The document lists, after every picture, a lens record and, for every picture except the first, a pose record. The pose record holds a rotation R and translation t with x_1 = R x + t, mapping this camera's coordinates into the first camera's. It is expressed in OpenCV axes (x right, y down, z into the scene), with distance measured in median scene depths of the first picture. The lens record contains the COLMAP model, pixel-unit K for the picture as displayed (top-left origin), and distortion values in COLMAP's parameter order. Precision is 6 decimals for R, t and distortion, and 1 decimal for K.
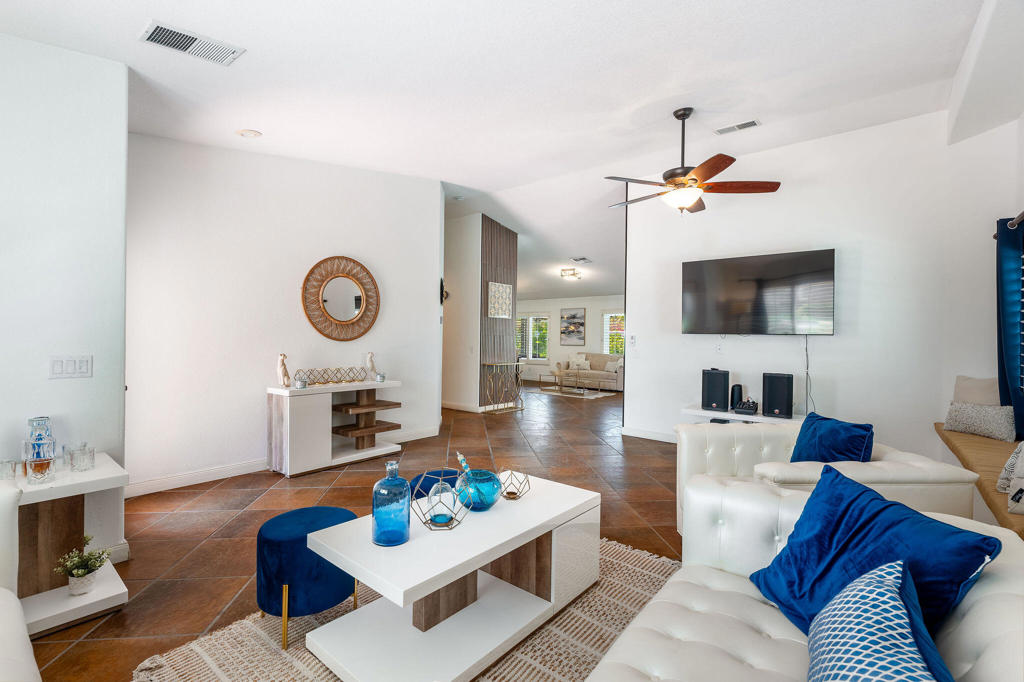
lens RADIAL K [[457.5, 0, 509.5], [0, 457.5, 339.0], [0, 0, 1]] dist [-0.001140, -0.000062]
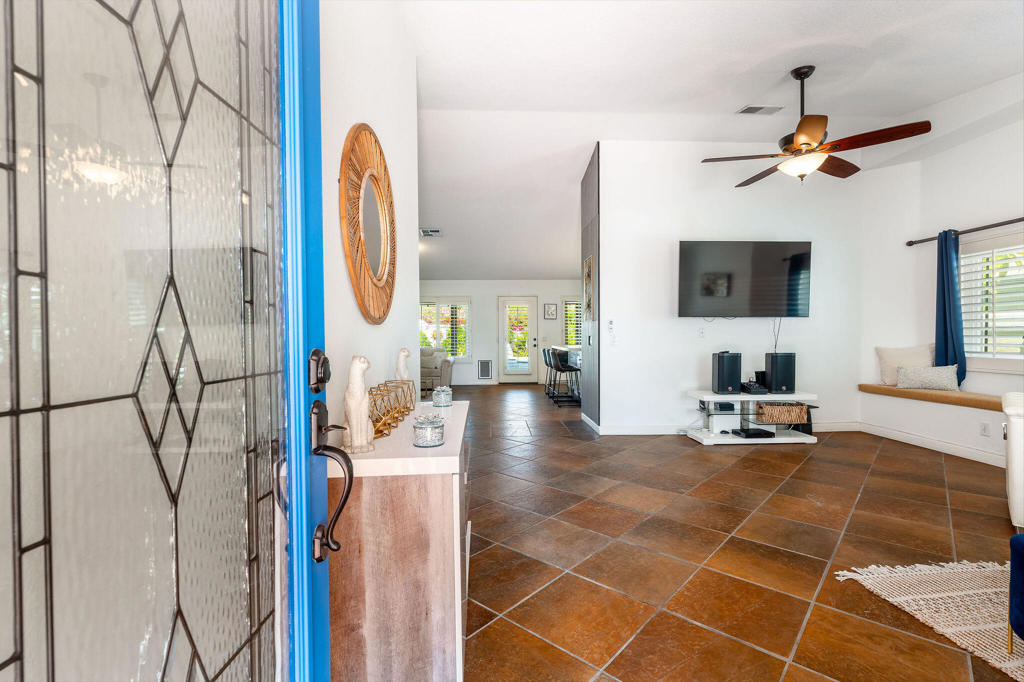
lens RADIAL K [[457.5, 0, 513.4], [0, 457.5, 340.8], [0, 0, 1]] dist [-0.001140, -0.000062]
pose [[0.744676, -0.025119, 0.666954, -0.215585], [0.016639, 0.999680, 0.019073, 0.006051], [-0.667219, -0.003106, 0.744855, 0.223016]]
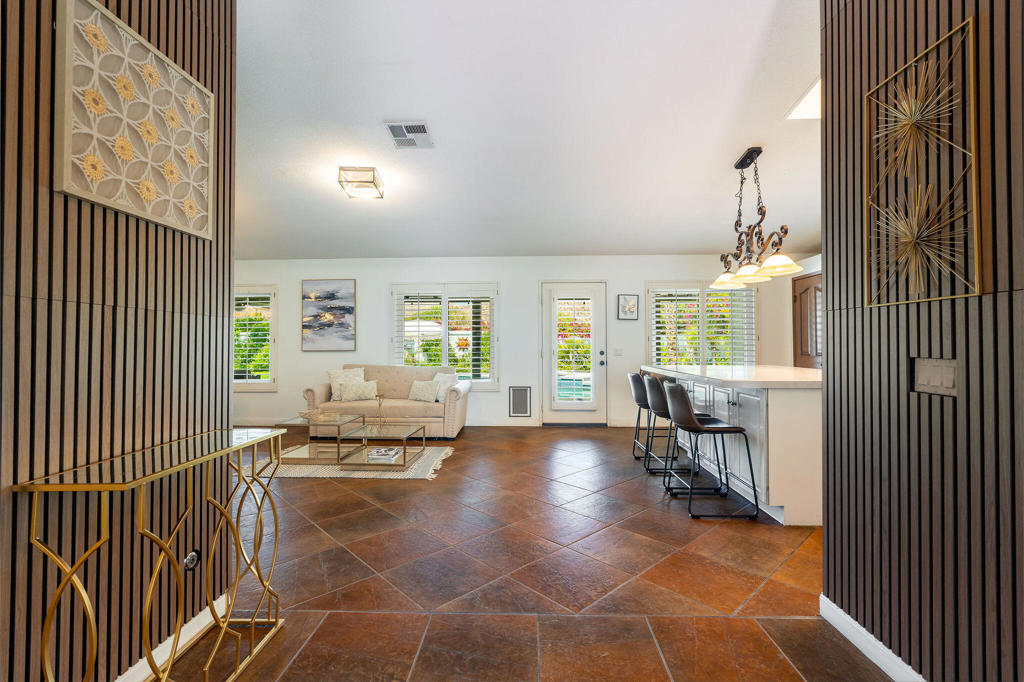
lens RADIAL K [[457.5, 0, 513.4], [0, 457.5, 338.9], [0, 0, 1]] dist [-0.001140, -0.000062]
pose [[0.794209, -0.008057, 0.607591, -0.010383], [0.013397, 0.999901, -0.004252, 0.005217], [-0.607497, 0.011517, 0.794239, 0.482104]]
